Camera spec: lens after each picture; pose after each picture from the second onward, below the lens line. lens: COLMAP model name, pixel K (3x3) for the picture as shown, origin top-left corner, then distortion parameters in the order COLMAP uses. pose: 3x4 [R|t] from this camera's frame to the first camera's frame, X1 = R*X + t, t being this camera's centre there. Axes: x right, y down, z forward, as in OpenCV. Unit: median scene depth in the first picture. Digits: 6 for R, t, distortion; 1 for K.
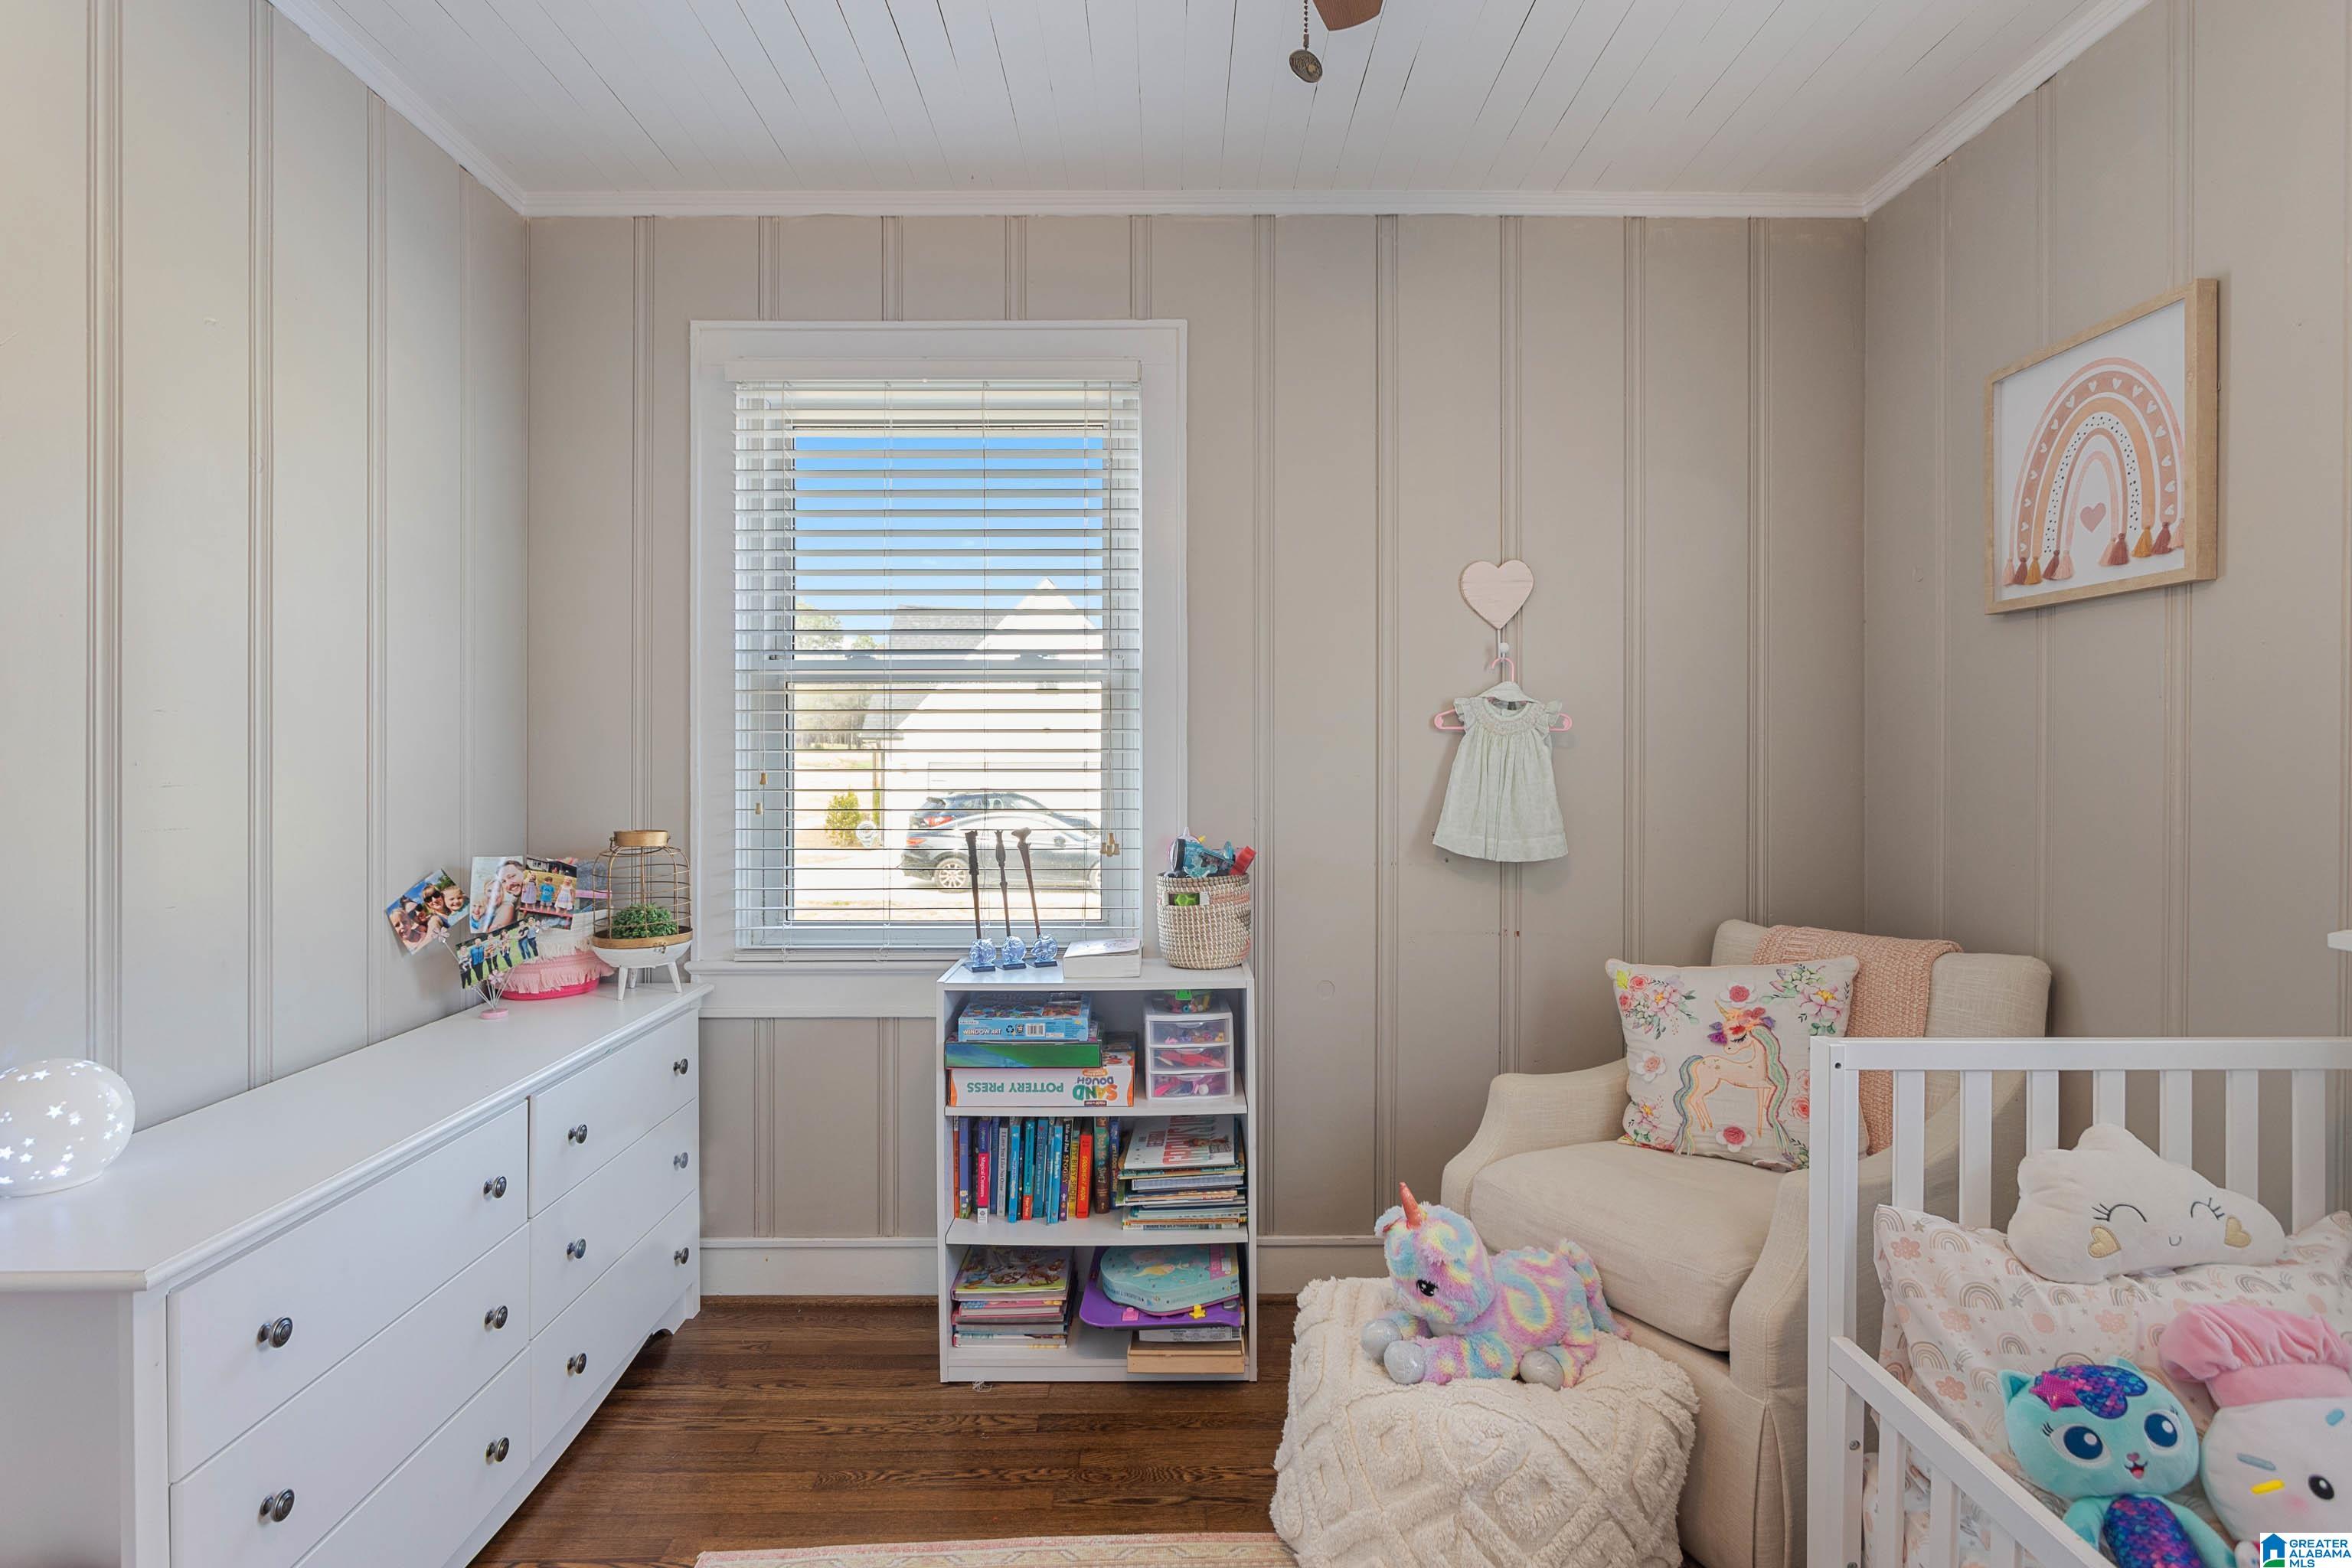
lens RADIAL K [[1174.4, 0, 1173.0], [0, 1174.4, 749.9], [0, 0, 1]] dist [-0.002819, -0.000247]
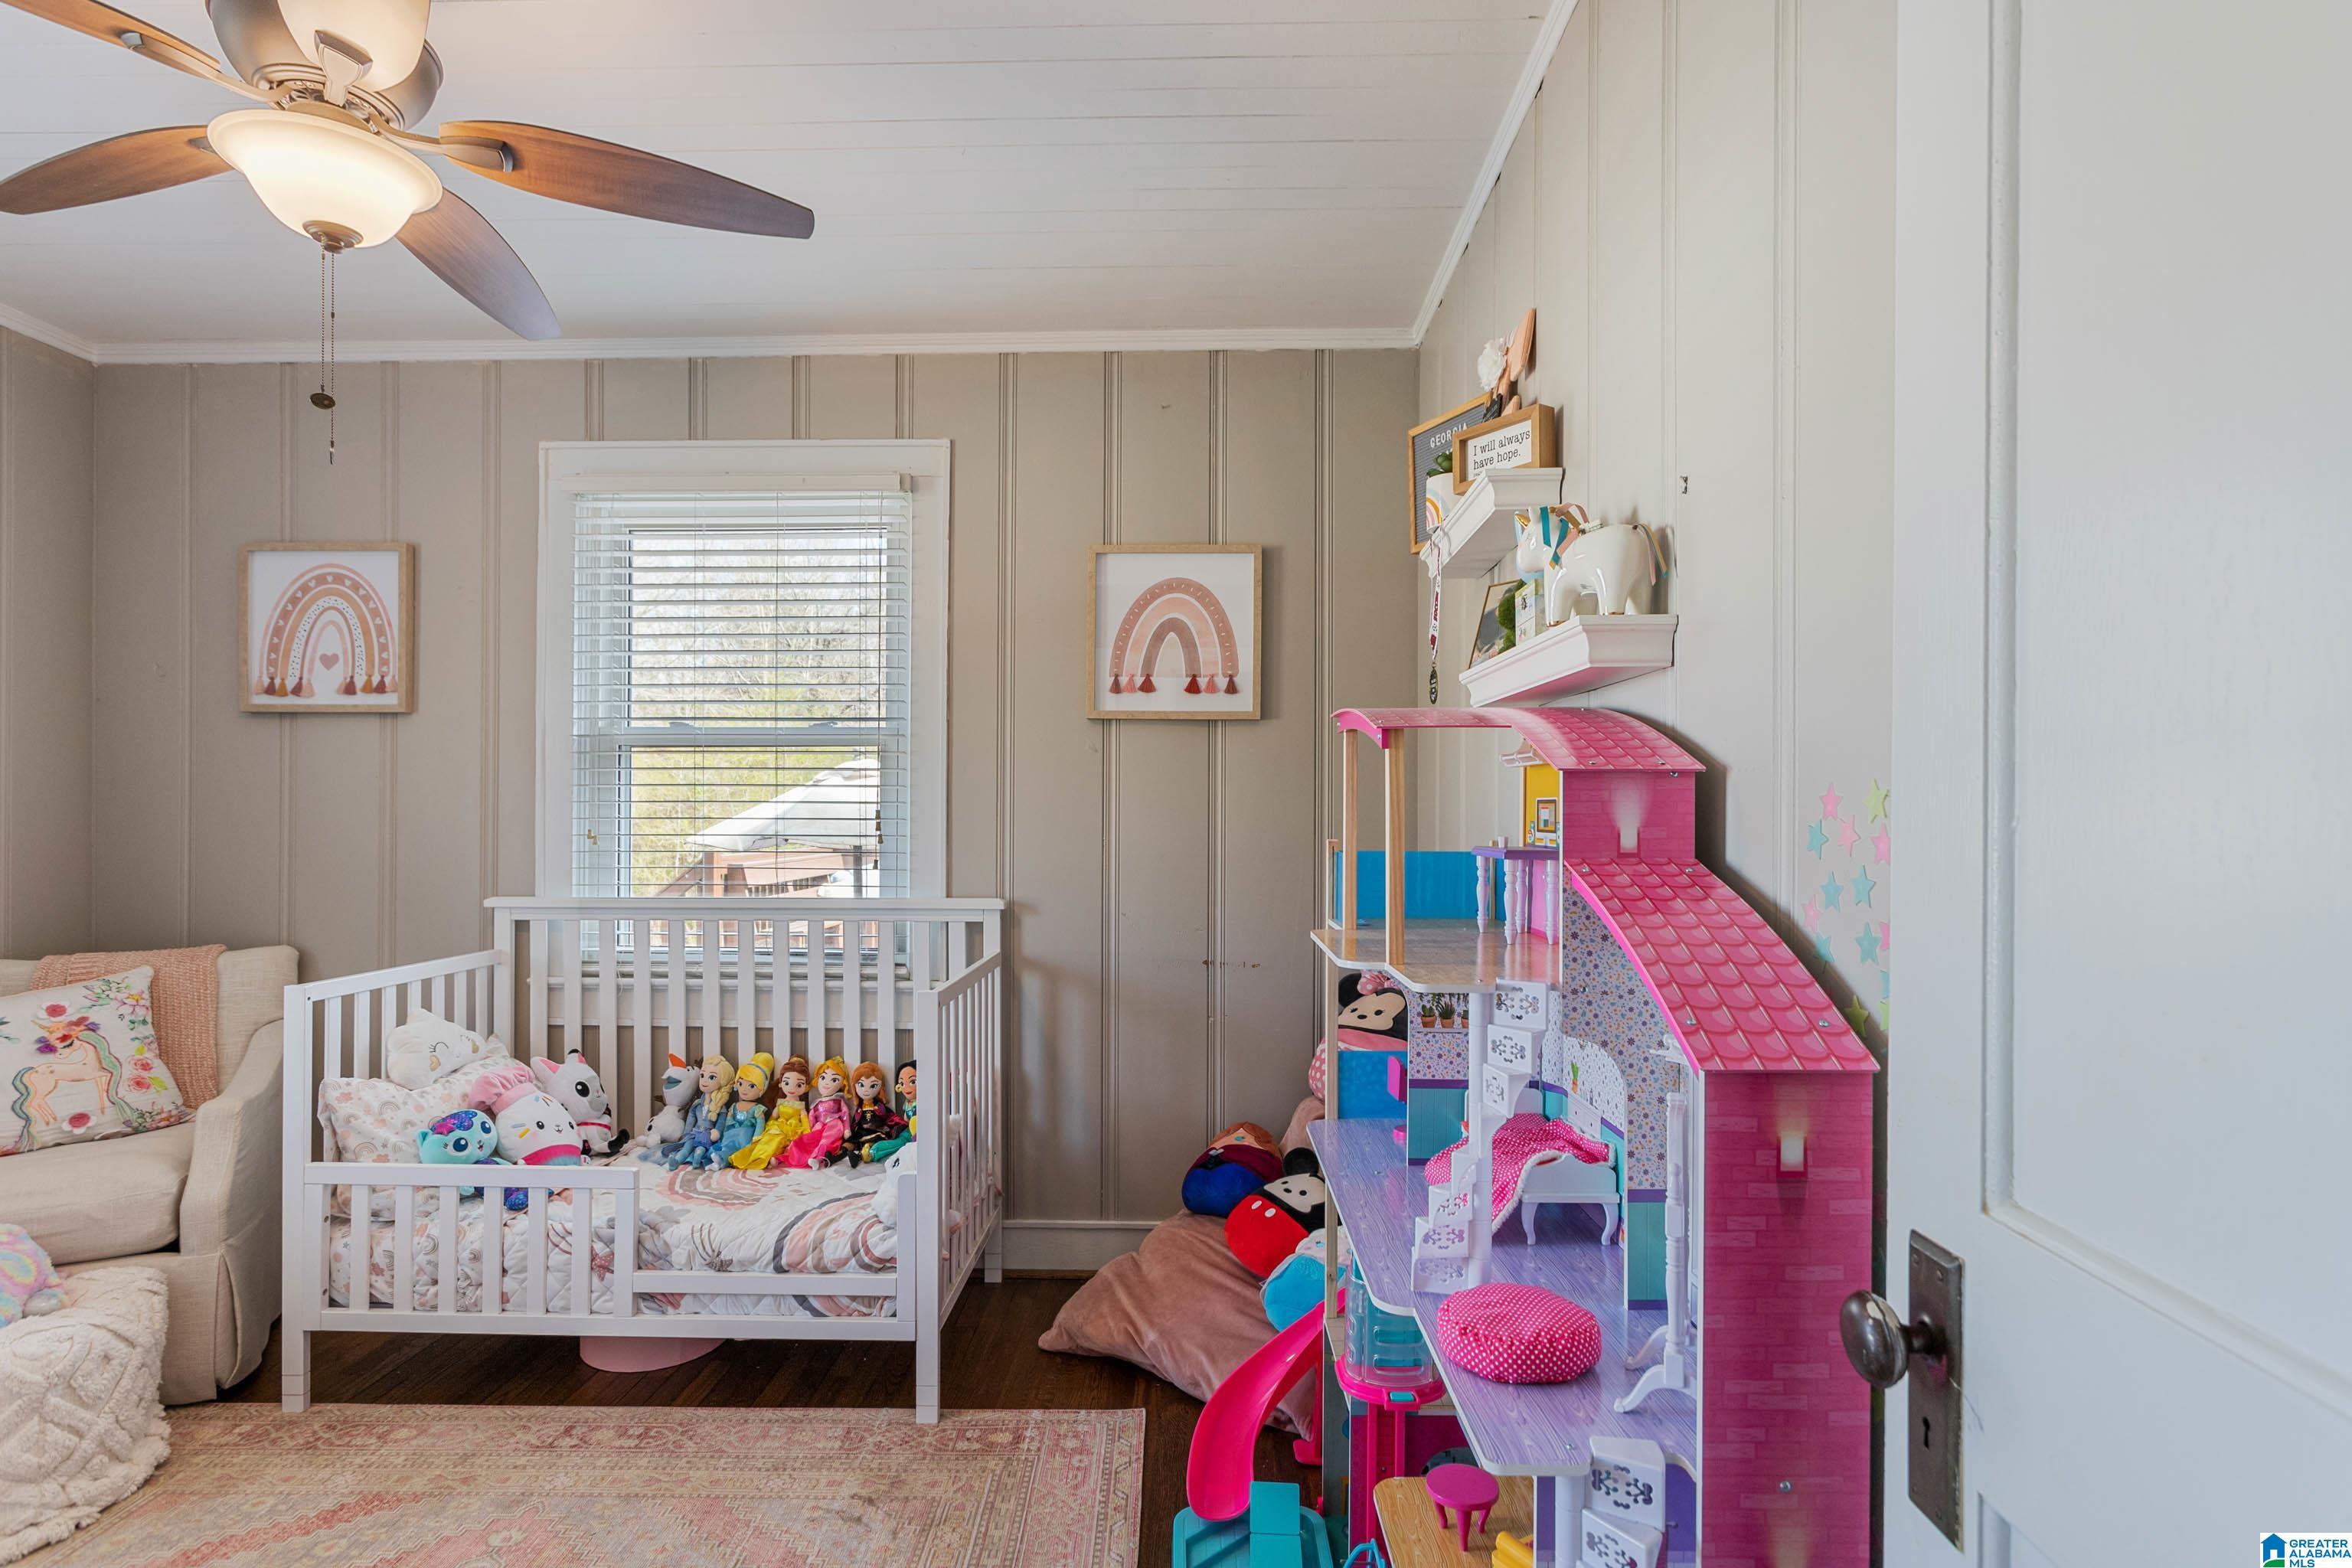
lens RADIAL K [[1262.2, 0, 1172.5], [0, 1262.2, 823.3], [0, 0, 1]] dist [0.000025, 0.000233]
pose [[0.042643, -0.000181, 0.999090, -0.909837], [-0.007746, 0.999970, 0.000512, 0.010906], [-0.999060, -0.007760, 0.042640, -0.222462]]
